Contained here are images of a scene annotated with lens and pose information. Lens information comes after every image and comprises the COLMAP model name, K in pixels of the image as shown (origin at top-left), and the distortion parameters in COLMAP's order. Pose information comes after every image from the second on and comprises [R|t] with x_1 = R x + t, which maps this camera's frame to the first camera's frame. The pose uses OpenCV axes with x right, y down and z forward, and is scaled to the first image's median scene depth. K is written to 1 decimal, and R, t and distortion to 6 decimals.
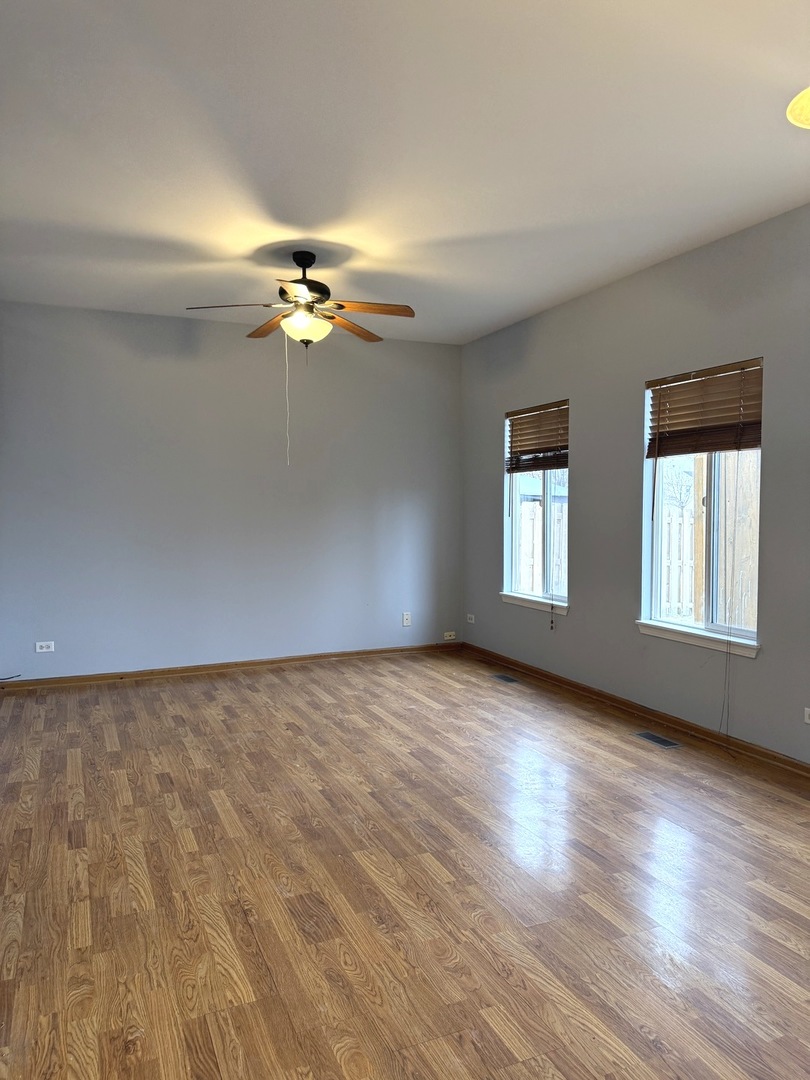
lens RADIAL K [[765.6, 0, 412.3], [0, 765.6, 545.8], [0, 0, 1]] dist [0.050007, -0.048603]
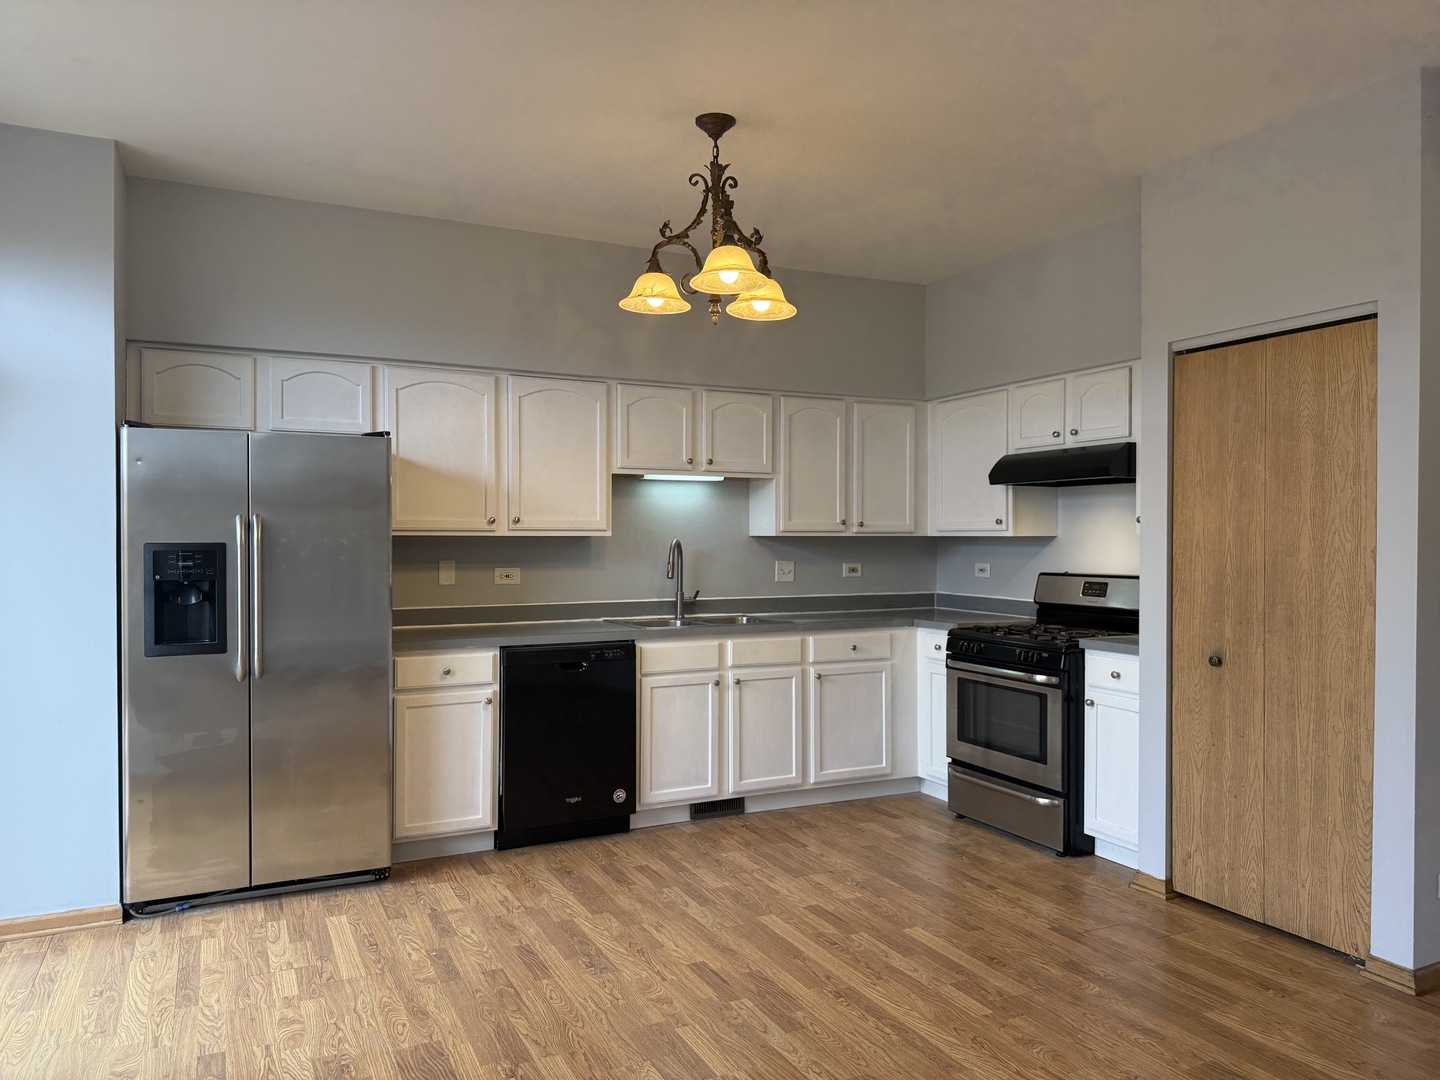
lens RADIAL K [[1020.8, 0, 724.4], [0, 1020.8, 549.4], [0, 0, 1]] dist [0.050007, -0.048603]
pose [[-0.999279, 0.004327, -0.037713, 0.353225], [0.001636, 0.997468, 0.071096, -0.105800], [0.037925, 0.070983, -0.996756, 1.631510]]
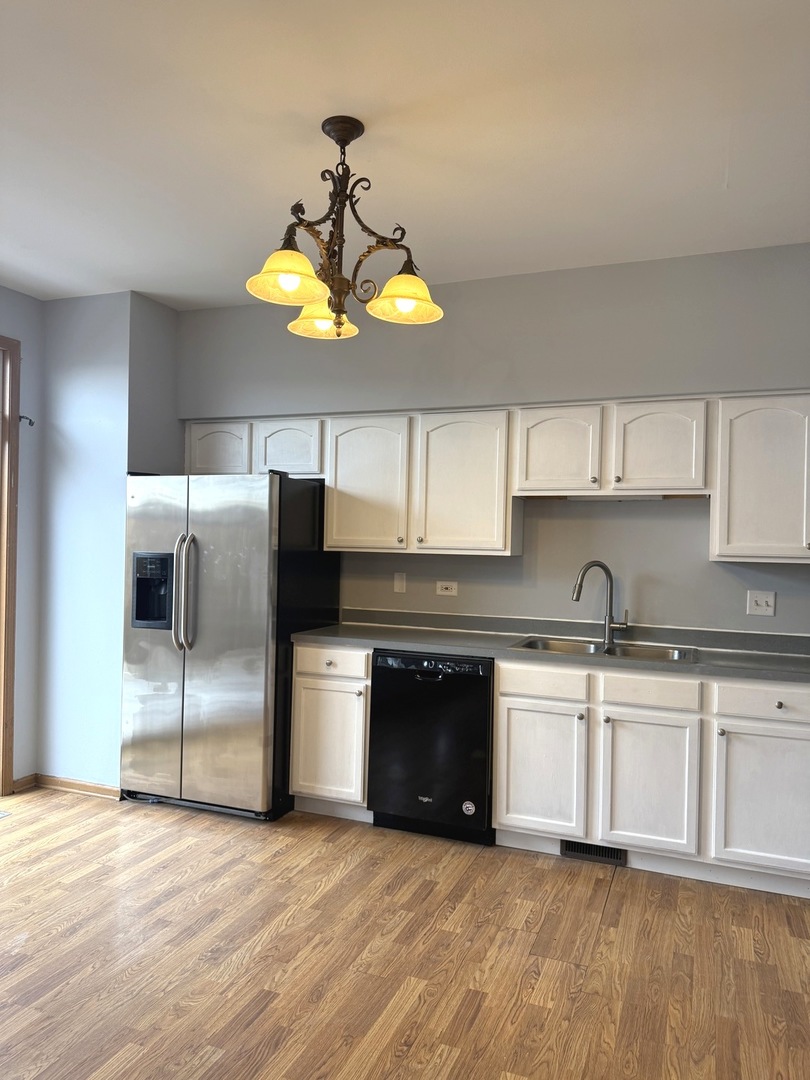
lens RADIAL K [[765.6, 0, 396.6], [0, 765.6, 543.2], [0, 0, 1]] dist [0.050007, -0.048603]
pose [[-0.694028, -0.008987, 0.719892, -0.327230], [0.020264, 0.999282, 0.032012, -0.077191], [-0.719663, 0.036805, -0.693347, 1.008883]]
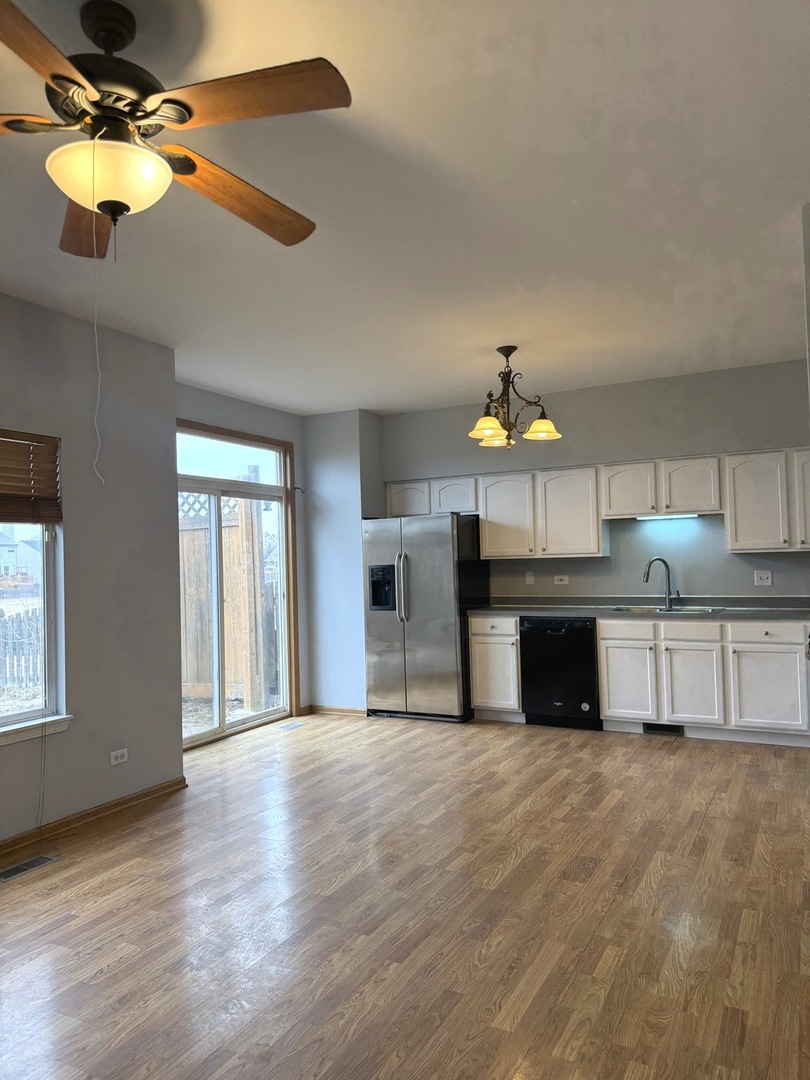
lens RADIAL K [[765.6, 0, 390.9], [0, 765.6, 539.0], [0, 0, 1]] dist [0.050007, -0.048603]
pose [[-0.605319, 0.044207, 0.794755, -0.858336], [0.072565, 0.997364, -0.000207, -0.099706], [-0.792669, 0.057546, -0.606931, 1.712651]]
